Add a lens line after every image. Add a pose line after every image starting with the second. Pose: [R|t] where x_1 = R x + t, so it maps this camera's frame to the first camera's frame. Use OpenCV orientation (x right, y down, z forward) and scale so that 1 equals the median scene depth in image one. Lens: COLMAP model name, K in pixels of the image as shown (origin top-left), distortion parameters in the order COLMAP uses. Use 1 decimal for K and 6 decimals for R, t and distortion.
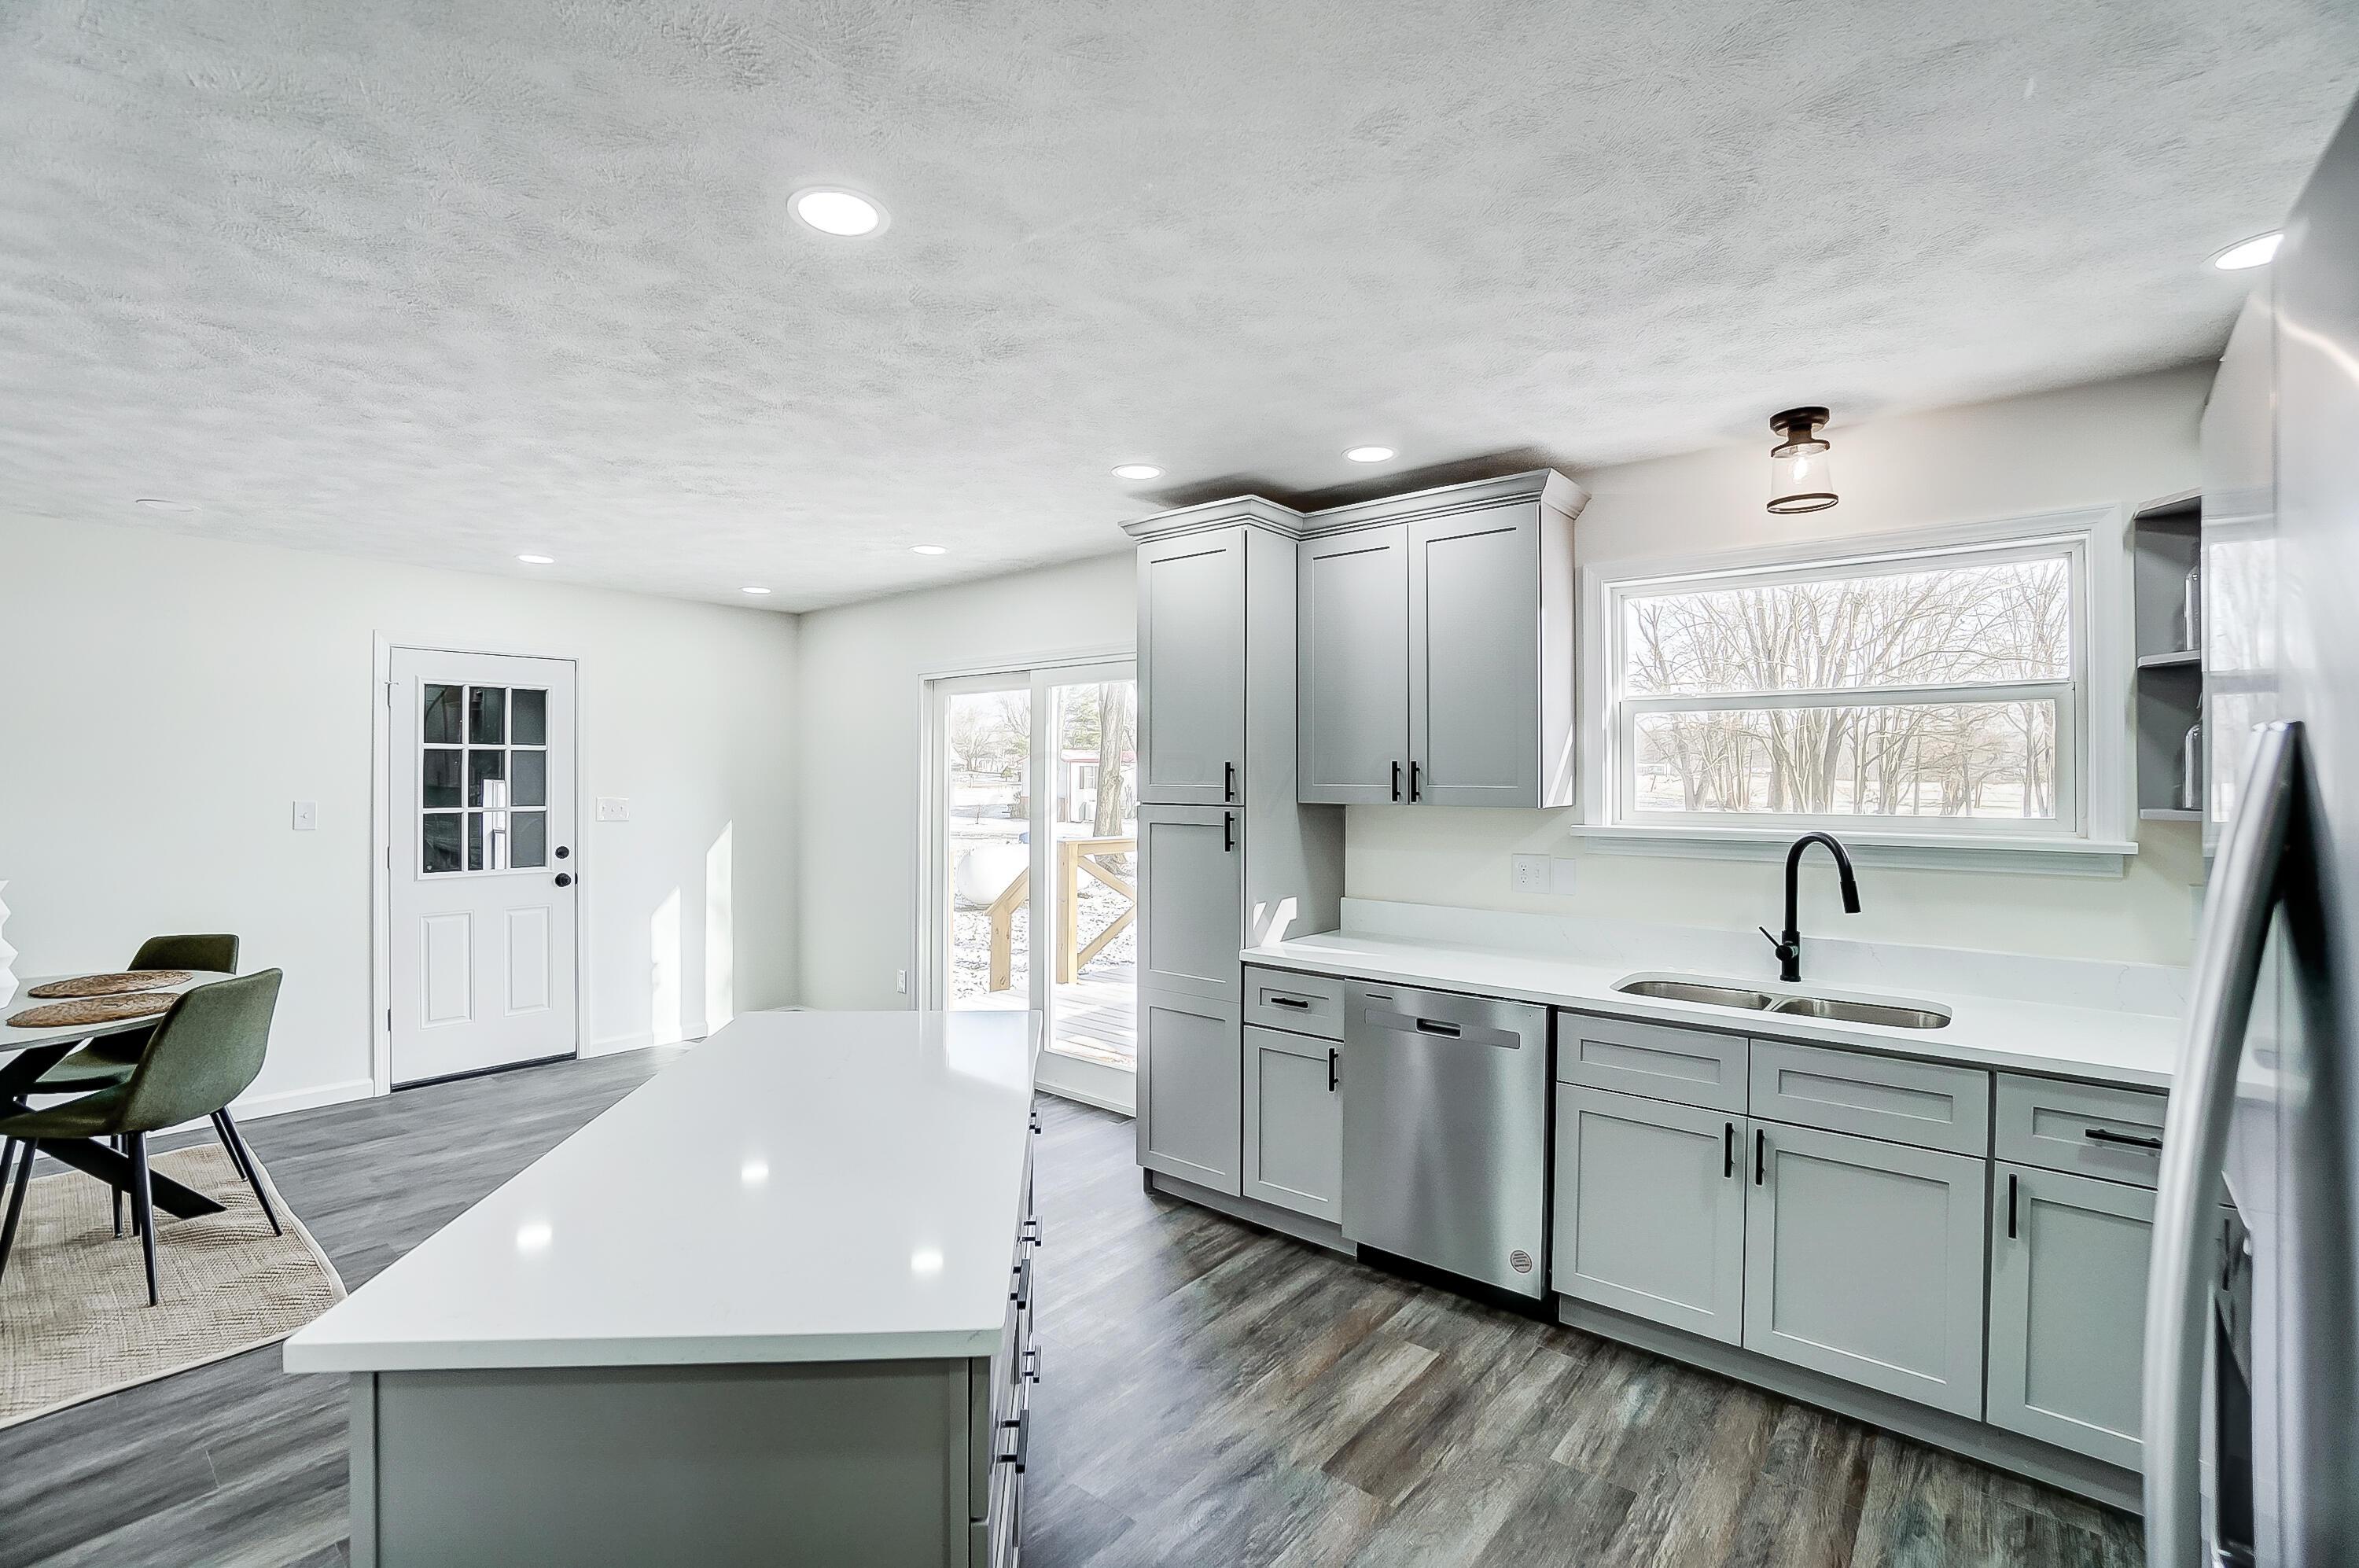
lens RADIAL K [[1046.5, 0, 1175.7], [0, 1046.5, 768.3], [0, 0, 1]] dist [-0.090976, 0.039723]
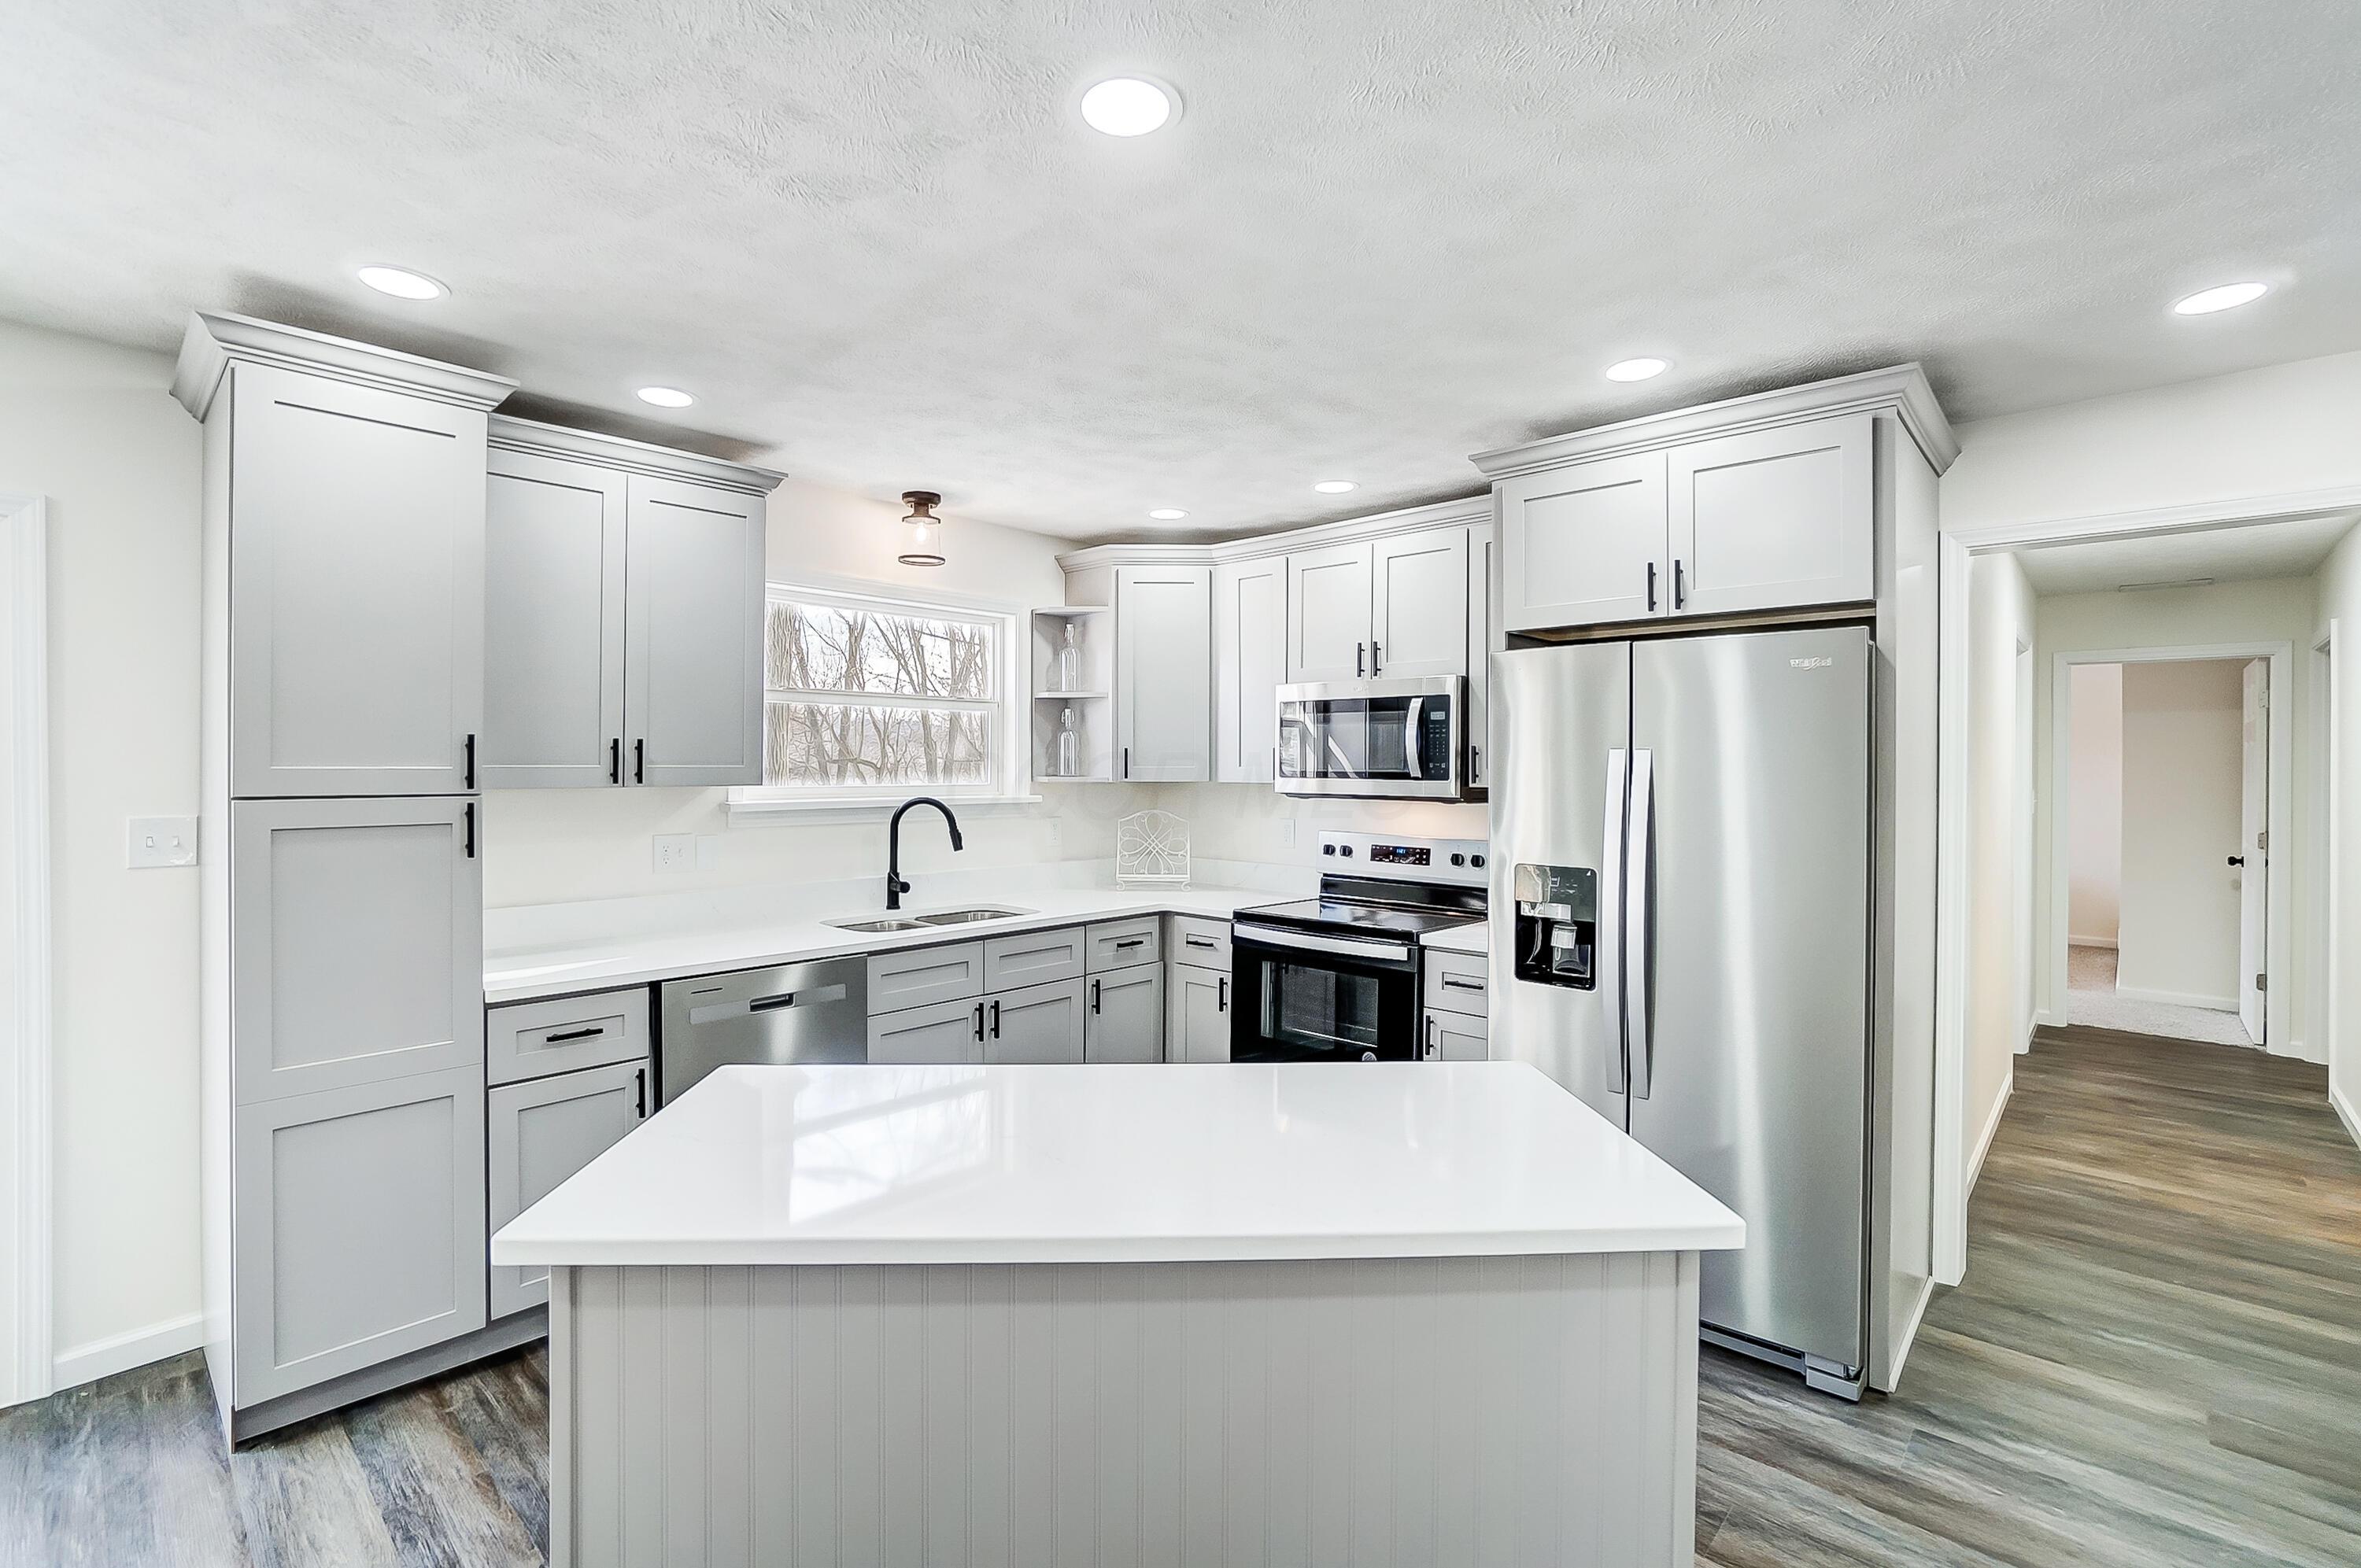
lens RADIAL K [[1030.2, 0, 1094.5], [0, 1030.2, 769.0], [0, 0, 1]] dist [-0.016827, 0.000311]
pose [[0.094119, -0.008130, 0.995528, -0.739788], [-0.014060, 0.999856, 0.009494, 0.006108], [-0.995462, -0.014891, 0.093991, 0.605449]]
